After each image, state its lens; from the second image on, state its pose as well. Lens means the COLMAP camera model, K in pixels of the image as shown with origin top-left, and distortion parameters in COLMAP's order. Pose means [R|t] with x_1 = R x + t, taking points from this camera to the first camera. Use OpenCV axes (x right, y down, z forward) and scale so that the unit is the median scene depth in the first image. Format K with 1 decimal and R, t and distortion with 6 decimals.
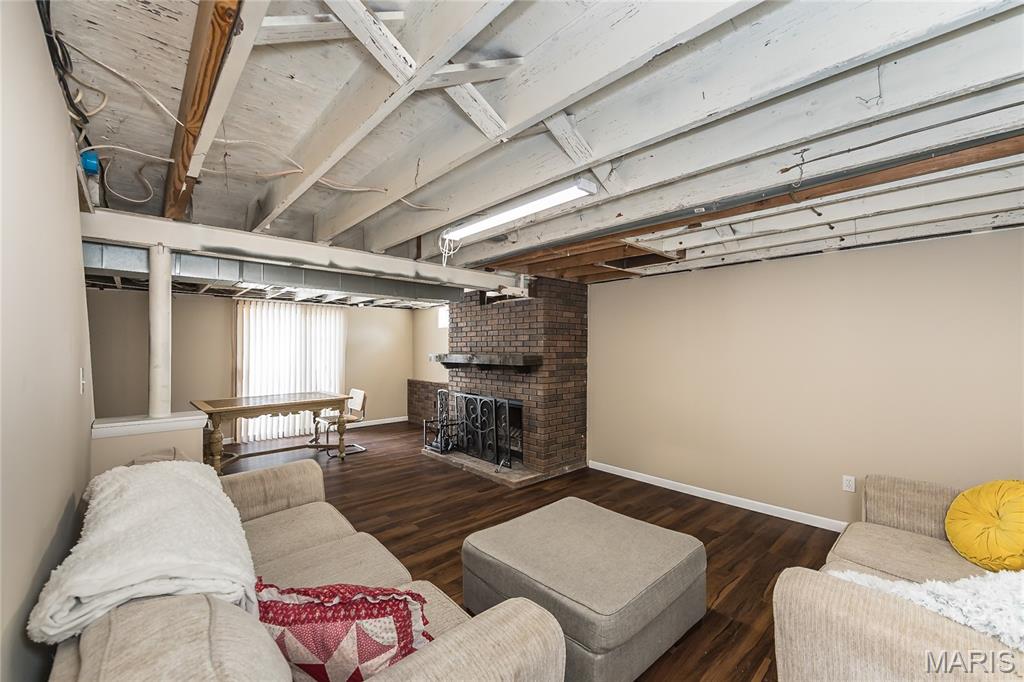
lens RADIAL K [[416.7, 0, 519.9], [0, 416.7, 341.3], [0, 0, 1]] dist [0.002353, 0.000032]
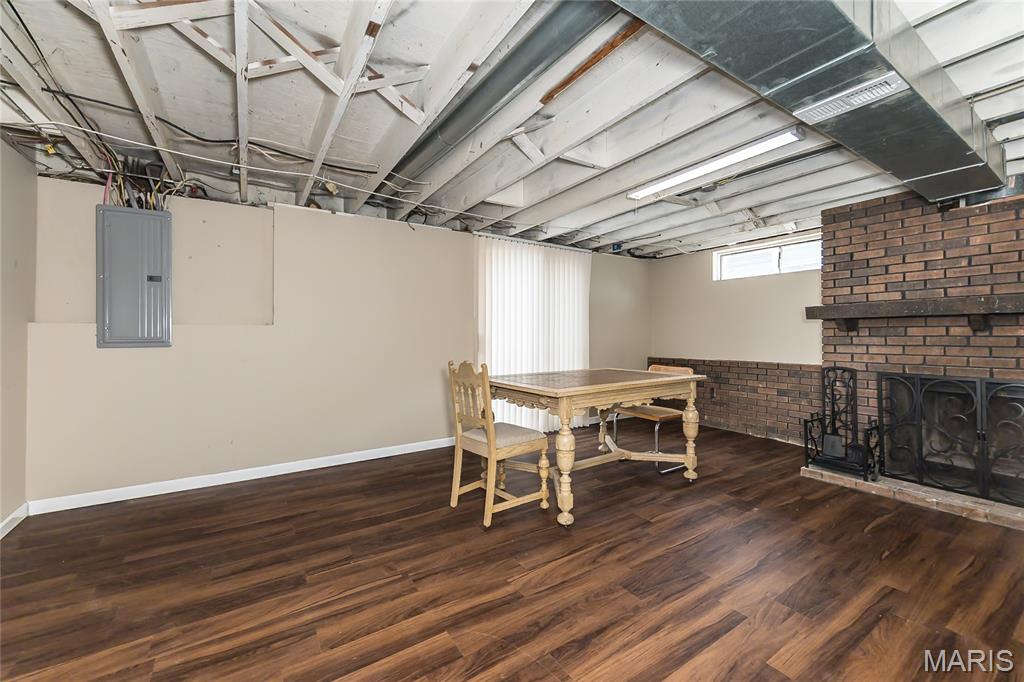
lens RADIAL K [[416.7, 0, 513.3], [0, 416.7, 337.0], [0, 0, 1]] dist [0.002353, 0.000032]
pose [[0.984191, 0.007664, -0.176943, -0.655047], [-0.005116, 0.999877, 0.014849, 0.084693], [0.177035, -0.013709, 0.984109, 0.431867]]
